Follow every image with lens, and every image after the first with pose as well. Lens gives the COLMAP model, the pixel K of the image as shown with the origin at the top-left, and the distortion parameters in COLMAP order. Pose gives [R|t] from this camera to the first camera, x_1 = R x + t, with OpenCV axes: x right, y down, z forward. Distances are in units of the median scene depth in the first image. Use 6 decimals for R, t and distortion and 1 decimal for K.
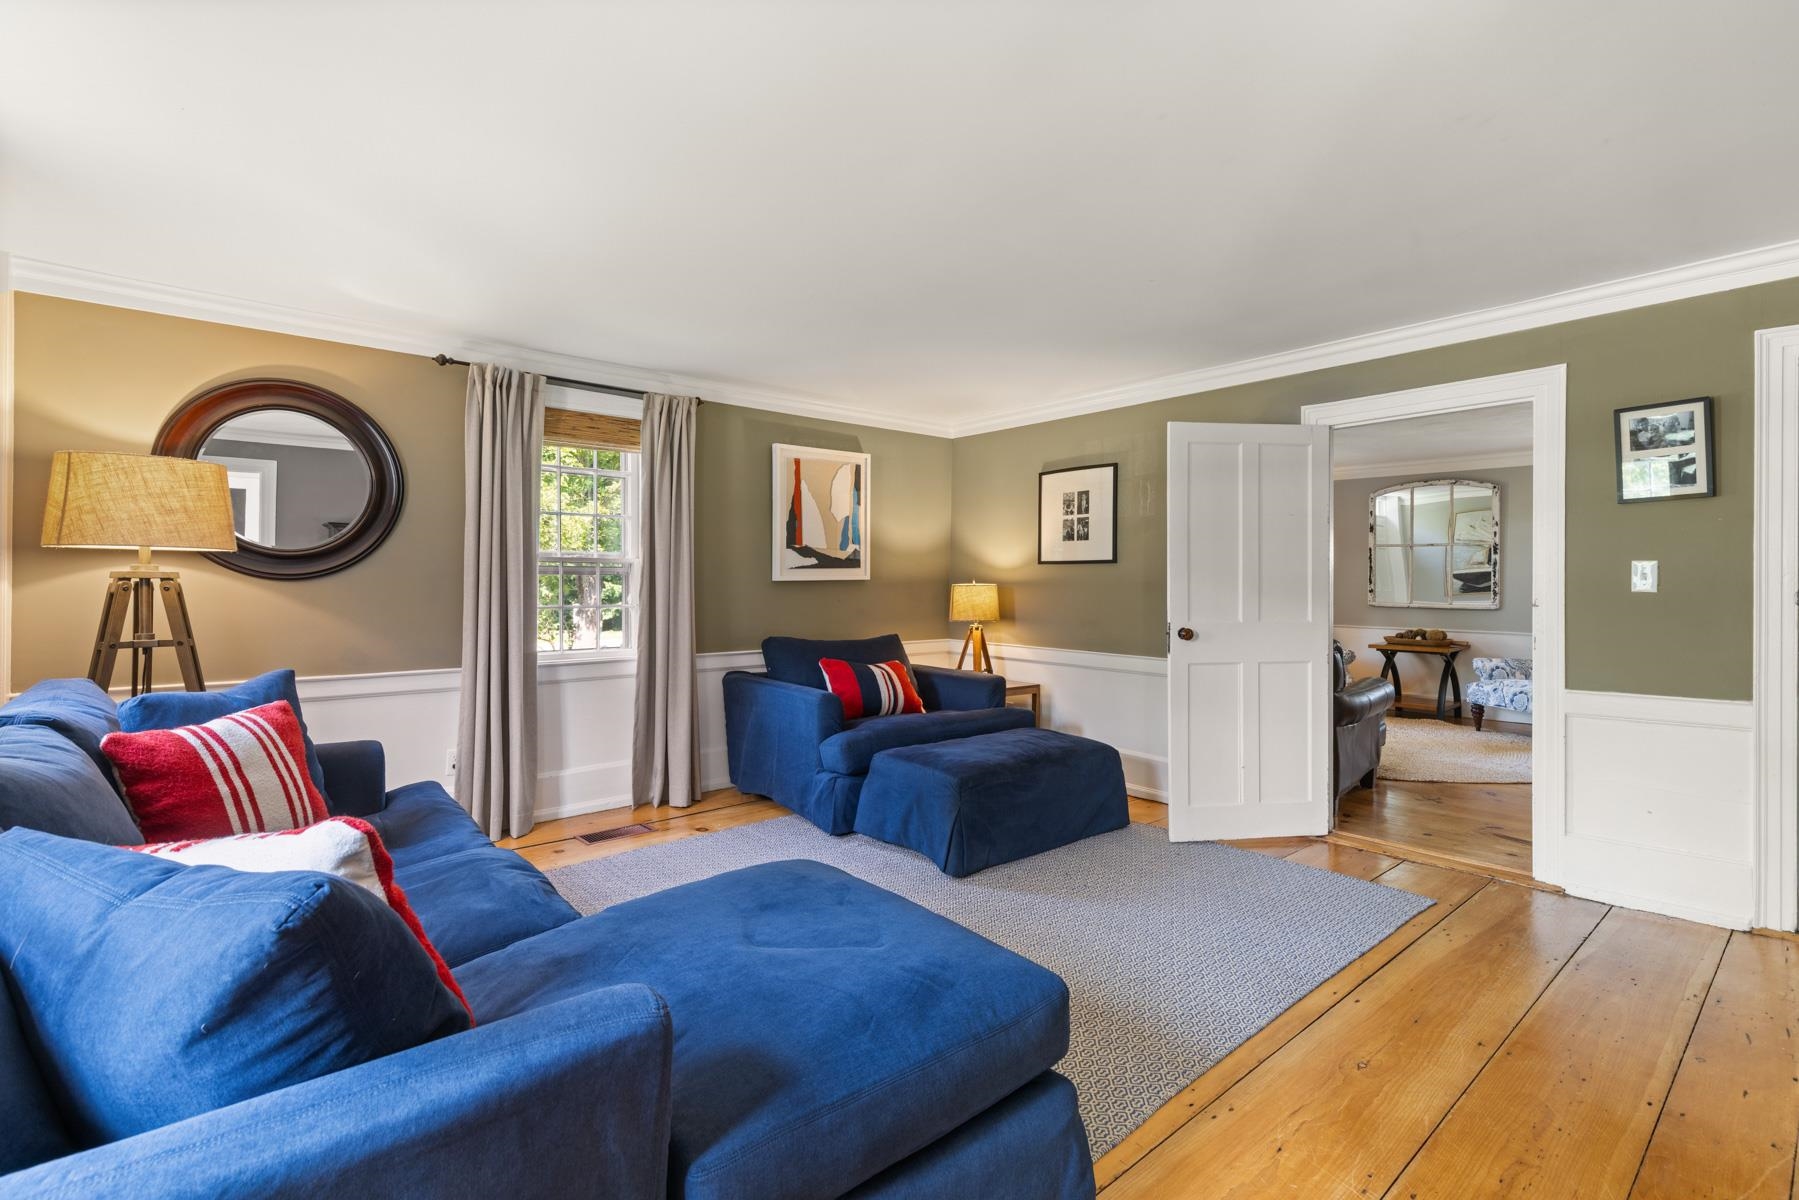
lens RADIAL K [[815.3, 0, 906.8], [0, 815.3, 582.8], [0, 0, 1]] dist [0.004250, -0.000265]
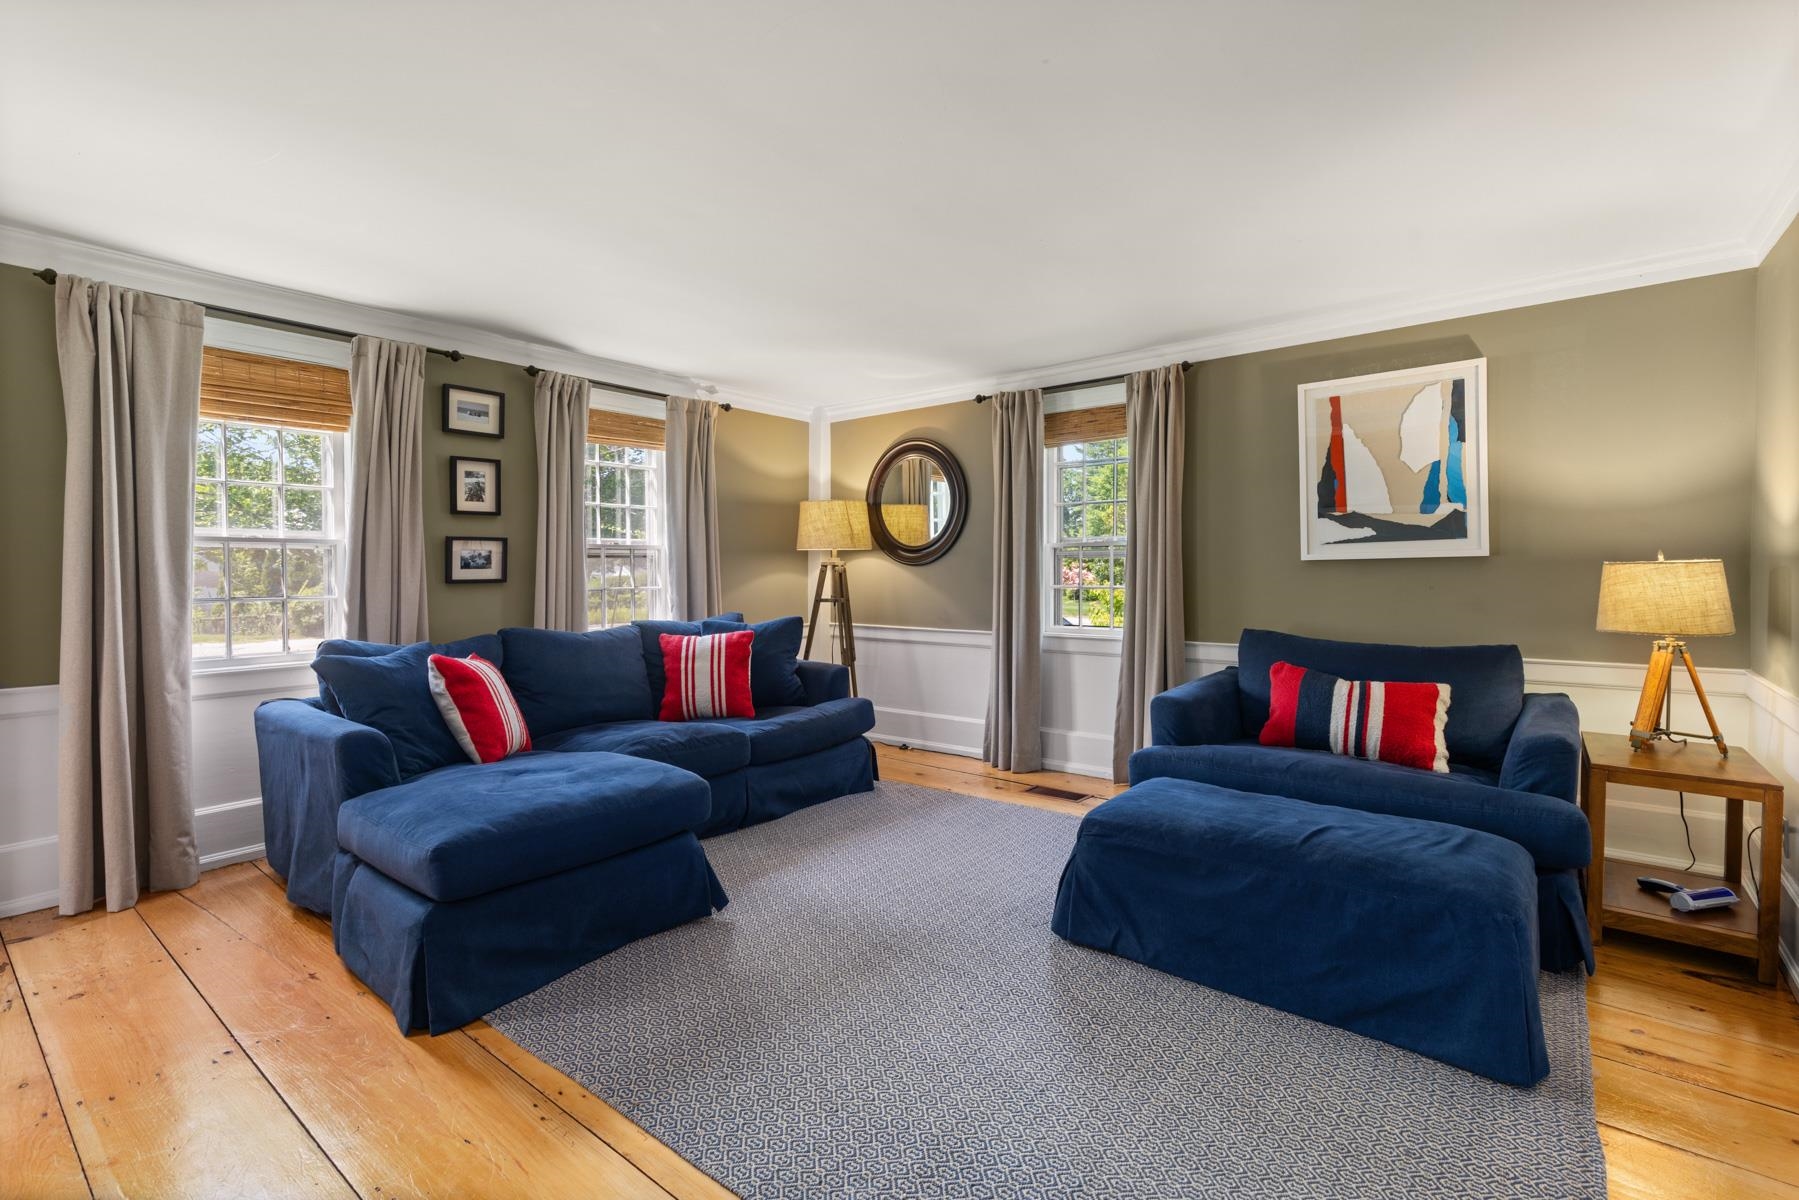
lens RADIAL K [[815.3, 0, 908.8], [0, 815.3, 575.1], [0, 0, 1]] dist [0.004250, -0.000265]
pose [[0.187684, 0.007784, -0.982199, 0.535029], [0.010907, 0.999890, 0.010008, 0.000007], [0.982169, -0.012591, 0.187579, 0.472298]]
